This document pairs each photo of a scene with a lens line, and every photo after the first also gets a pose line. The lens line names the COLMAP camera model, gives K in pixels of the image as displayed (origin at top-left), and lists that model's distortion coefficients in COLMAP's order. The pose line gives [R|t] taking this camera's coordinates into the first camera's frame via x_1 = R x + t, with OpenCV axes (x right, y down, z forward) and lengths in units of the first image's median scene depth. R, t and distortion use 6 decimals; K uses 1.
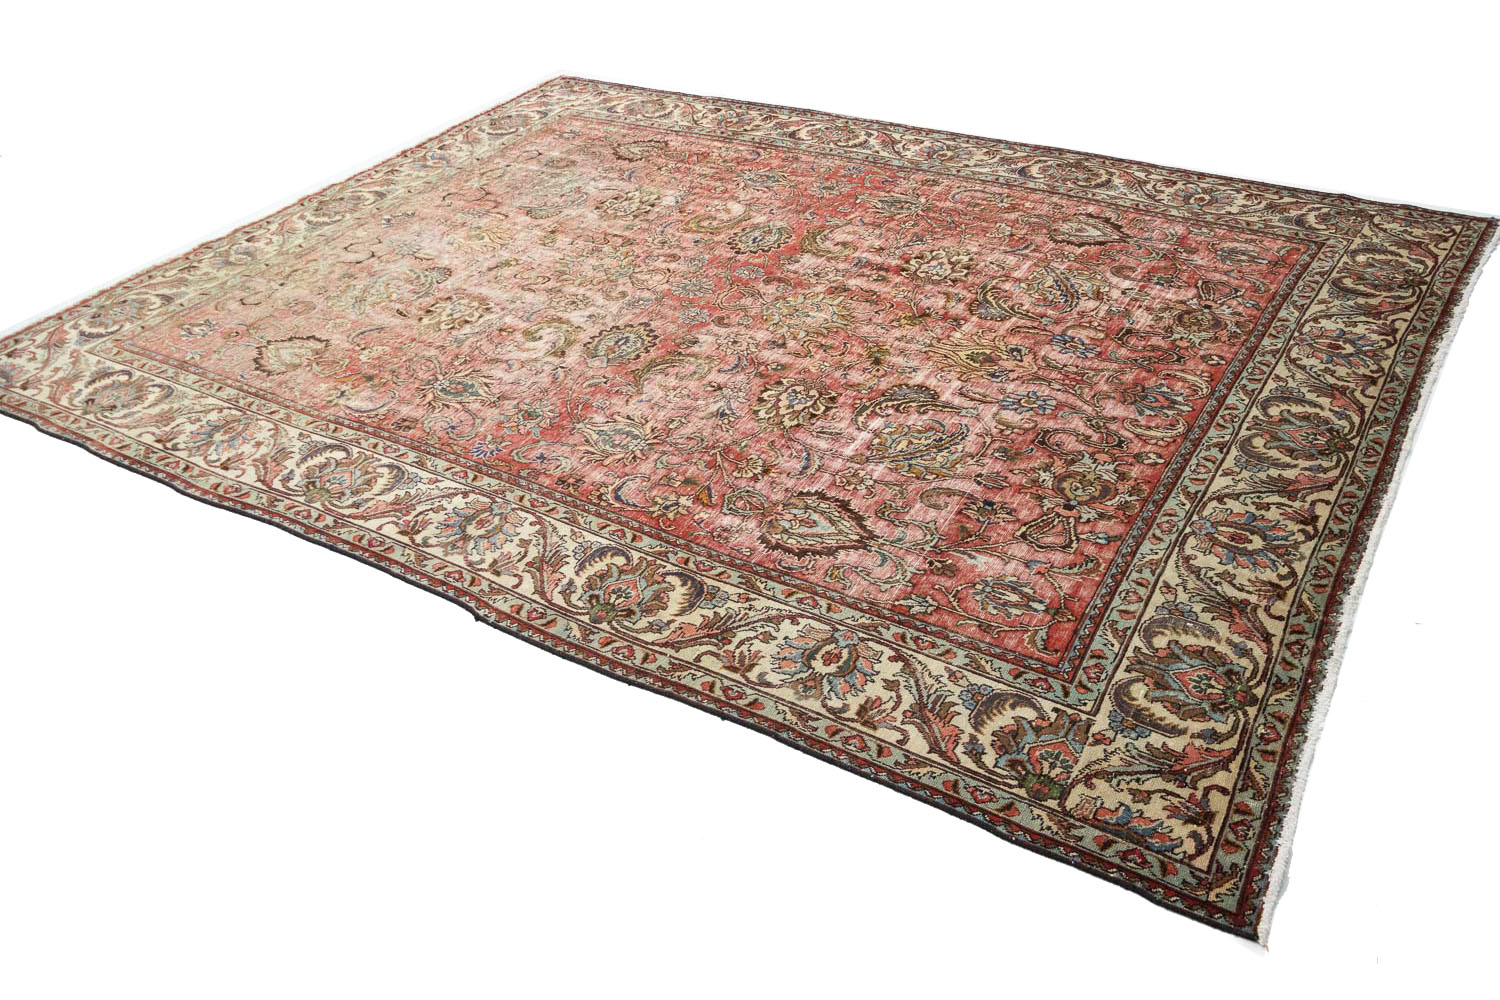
lens RADIAL K [[1223.1, 0, 728.0], [0, 1223.1, 501.1], [0, 0, 1]] dist [-0.002731, -0.010200]
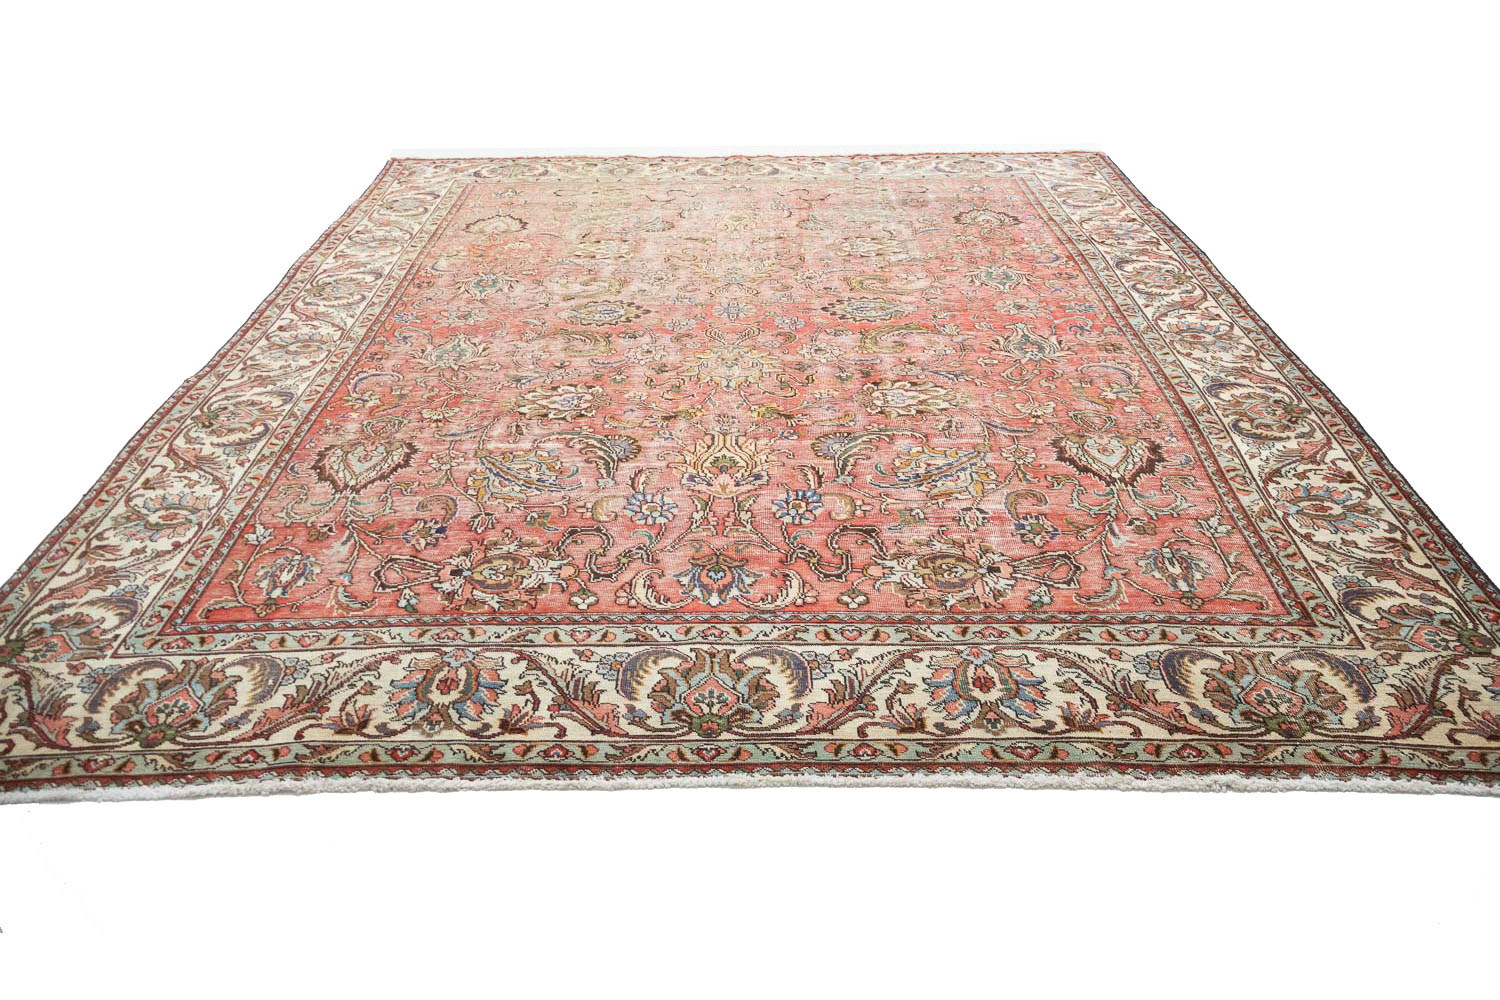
lens RADIAL K [[1197.9, 0, 728.0], [0, 1197.9, 499.6], [0, 0, 1]] dist [0.000398, -0.001747]
pose [[0.537102, 0.480768, -0.693097, 0.854121], [-0.515865, 0.837320, 0.181049, -0.265305], [0.667387, 0.260302, 0.697738, 0.448487]]
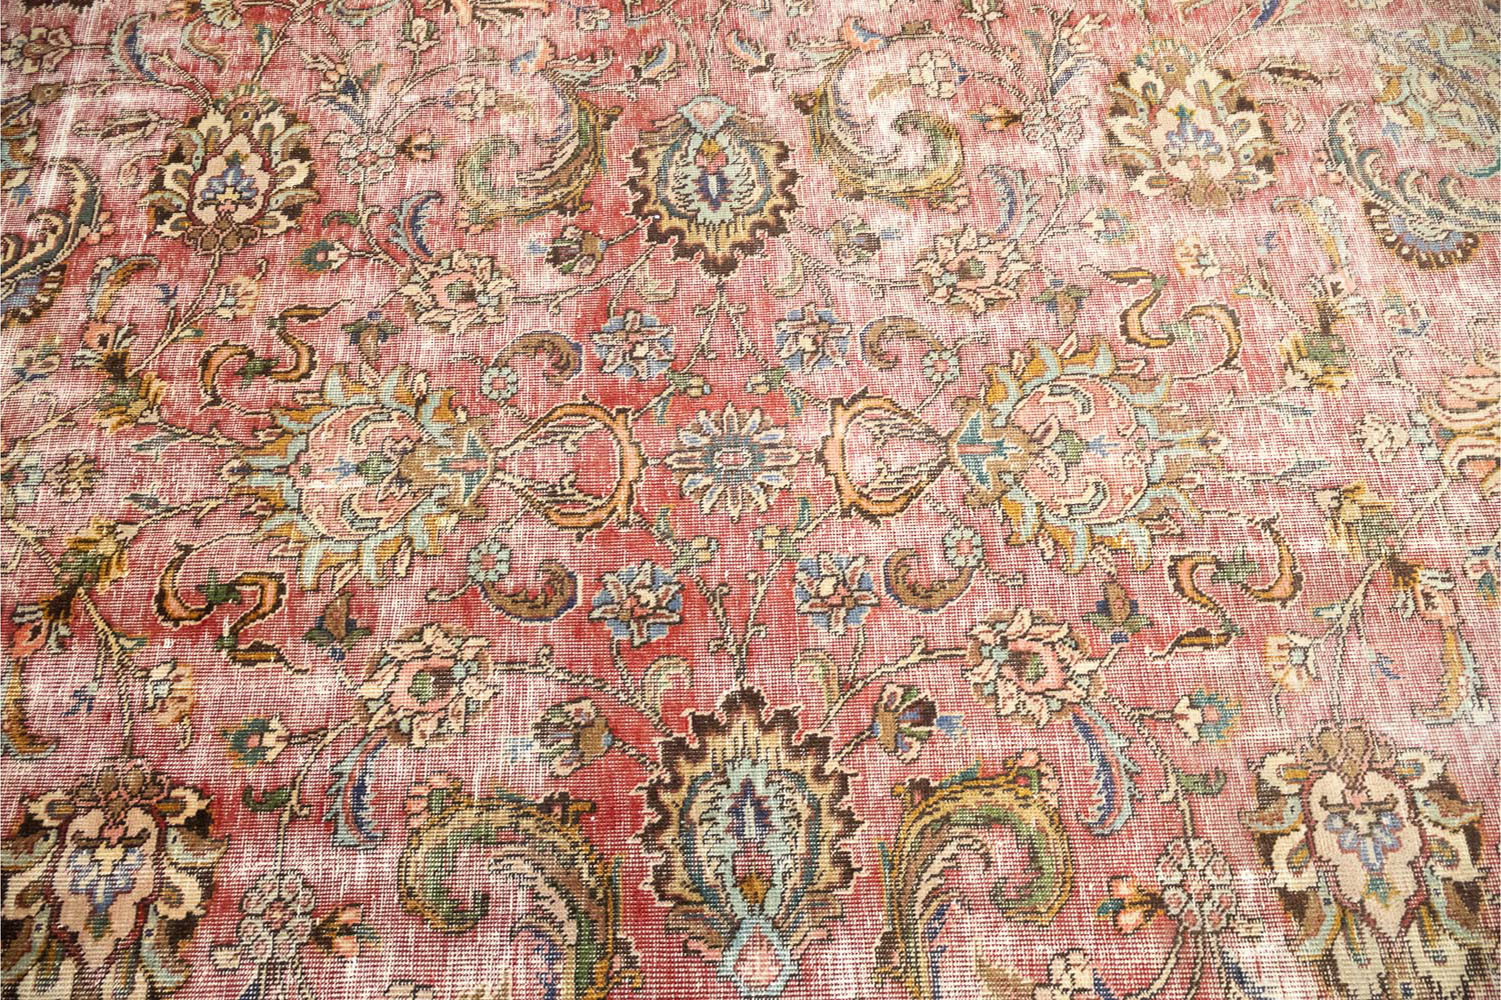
lens RADIAL K [[1253.9, 0, 738.5], [0, 1253.9, 491.6], [0, 0, 1]] dist [-0.001541, 0.005199]
pose [[-0.815906, 0.554215, -0.164751, 0.043147], [-0.264857, -0.104969, 0.958557, -0.641154], [0.513953, 0.825728, 0.232433, 1.120423]]
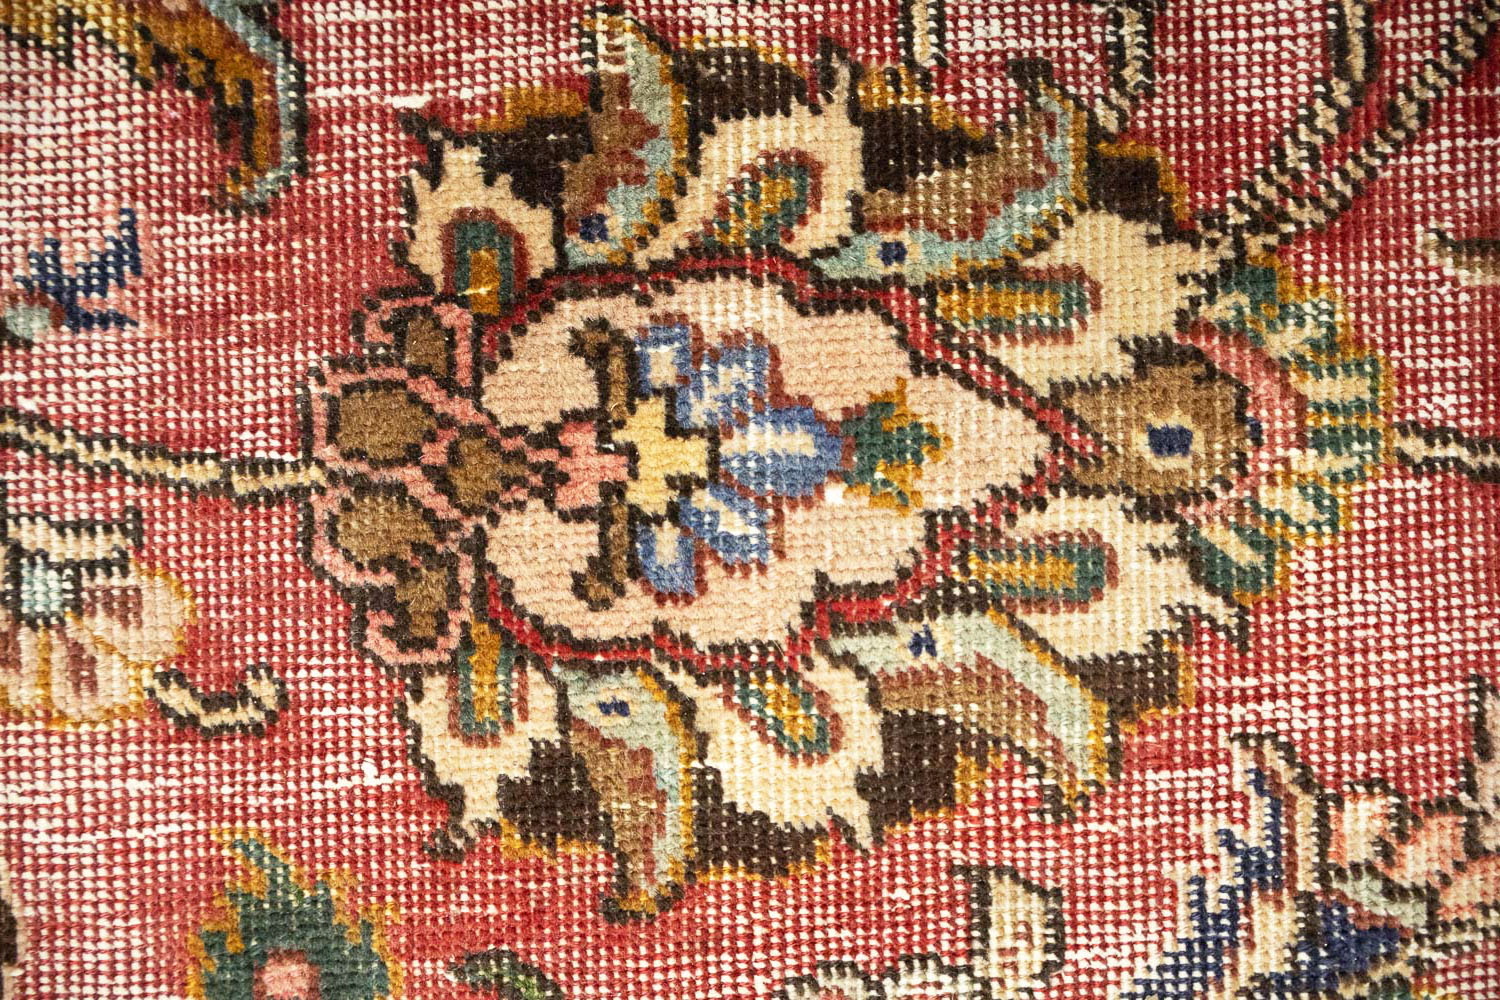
lens RADIAL K [[1253.0, 0, 738.0], [0, 1253.0, 491.6], [0, 0, 1]] dist [-0.001541, 0.005199]
pose [[-0.588116, -0.805698, 0.070509, 0.048055], [0.510505, -0.302192, 0.805024, -0.169669], [-0.627299, 0.509443, 0.589037, 0.969479]]
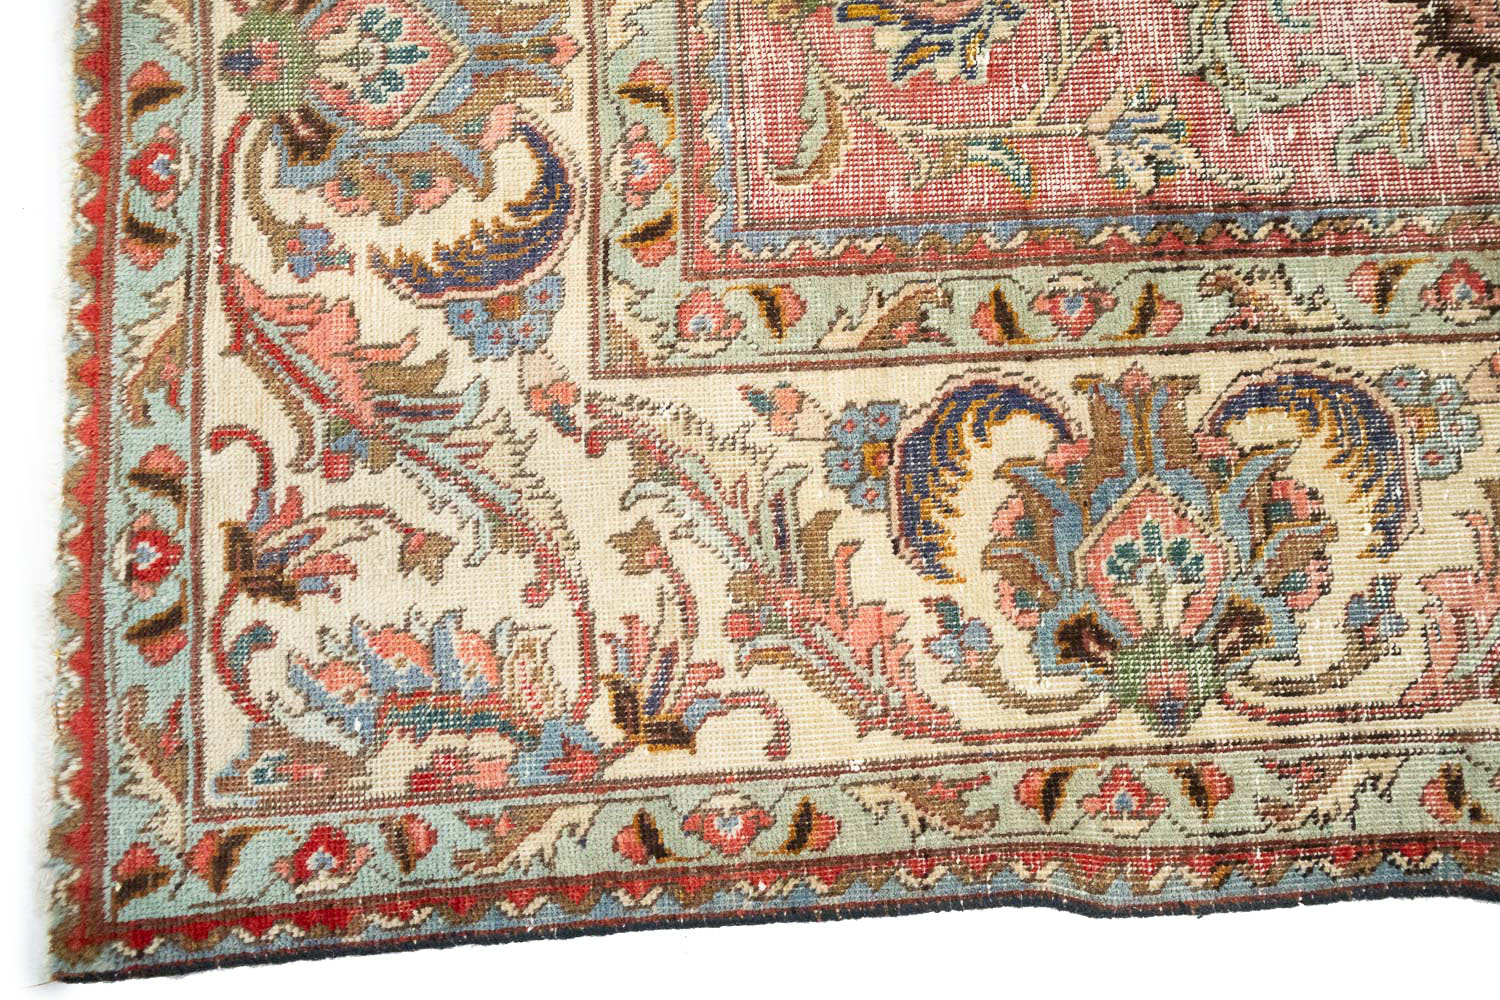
lens RADIAL K [[1253.0, 0, 738.0], [0, 1253.0, 491.6], [0, 0, 1]] dist [-0.001541, 0.005199]
pose [[0.818890, -0.555287, 0.145174, -0.658094], [0.287739, 0.616042, 0.733279, -0.309310], [-0.496614, -0.558702, 0.664249, 1.003959]]
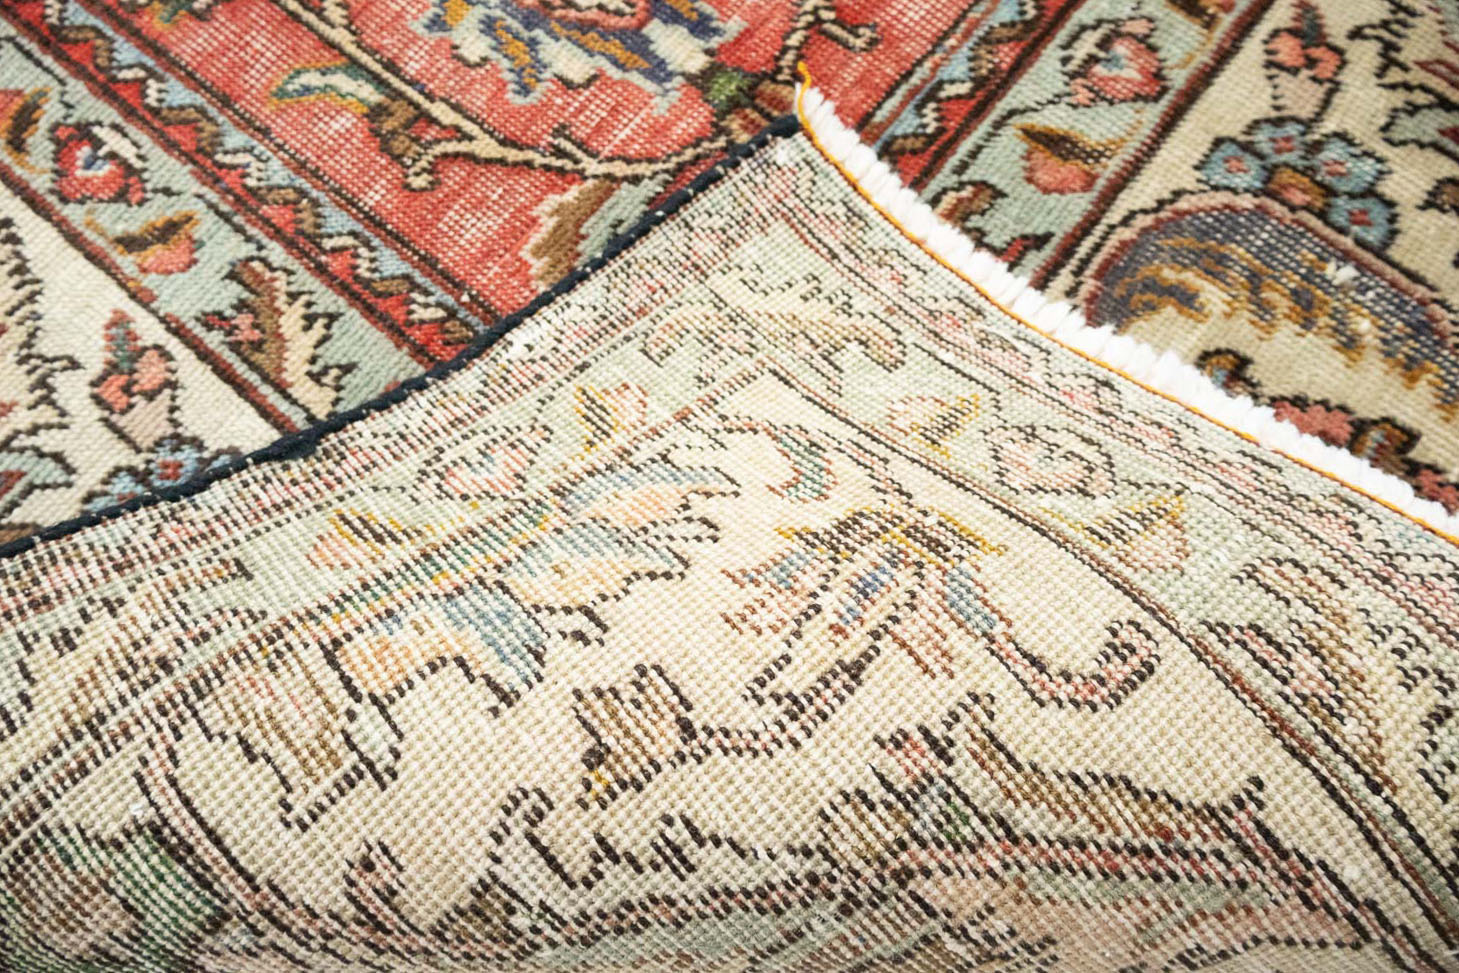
lens RADIAL K [[1218.8, 0, 717.8], [0, 1218.8, 478.3], [0, 0, 1]] dist [-0.001541, 0.005199]
pose [[0.988732, 0.147892, -0.023171, 0.222109], [-0.109851, 0.821967, 0.558841, 0.021680], [0.101694, -0.549999, 0.828951, 0.624779]]
